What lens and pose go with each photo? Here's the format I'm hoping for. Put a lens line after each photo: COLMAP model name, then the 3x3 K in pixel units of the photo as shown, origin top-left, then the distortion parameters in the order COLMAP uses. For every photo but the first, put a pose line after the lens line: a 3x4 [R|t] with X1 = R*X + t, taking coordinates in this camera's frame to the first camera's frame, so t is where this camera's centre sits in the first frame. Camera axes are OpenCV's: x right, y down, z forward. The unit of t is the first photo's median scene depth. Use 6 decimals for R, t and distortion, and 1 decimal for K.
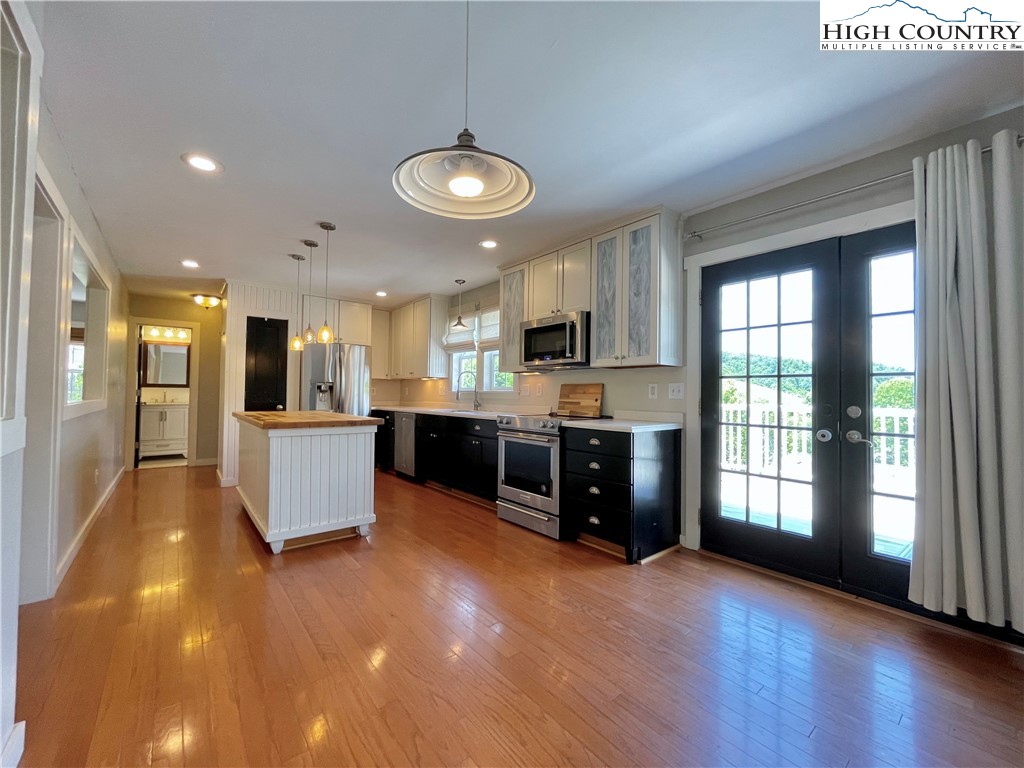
lens RADIAL K [[416.5, 0, 507.4], [0, 416.5, 385.4], [0, 0, 1]] dist [0.002890, 0.000128]
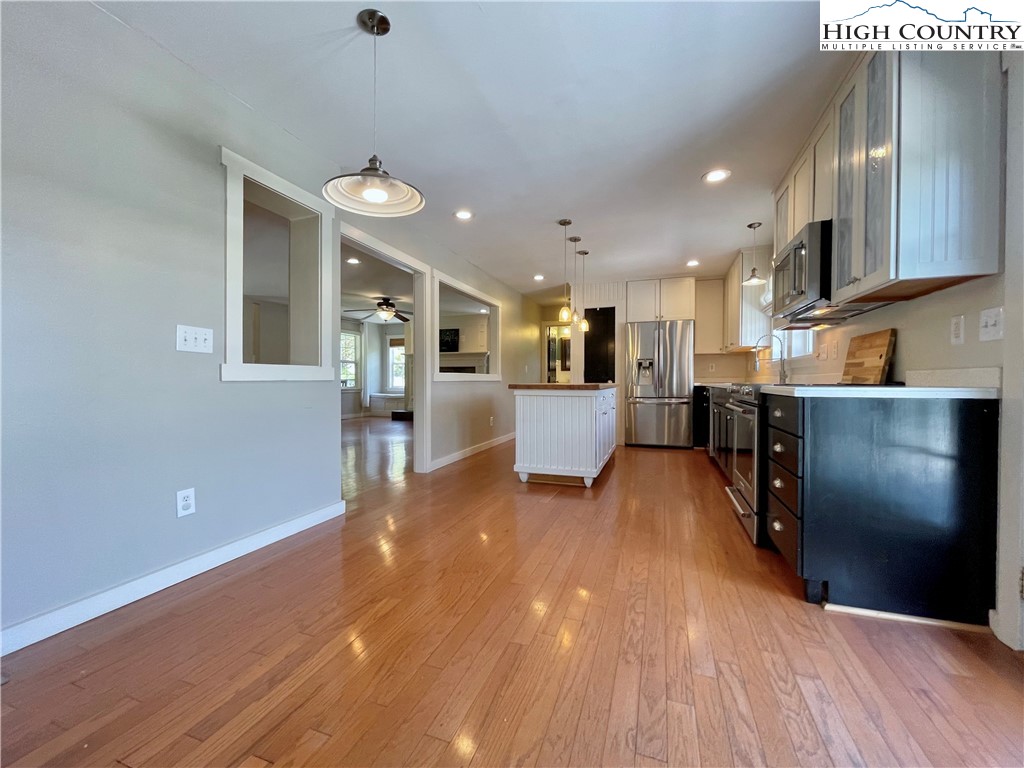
lens RADIAL K [[416.5, 0, 508.4], [0, 416.5, 384.9], [0, 0, 1]] dist [0.002890, 0.000128]
pose [[0.520861, 0.000082, -0.853642, 0.507534], [0.021978, 0.999667, 0.013506, 0.063268], [0.853359, -0.025796, 0.520686, 0.233888]]
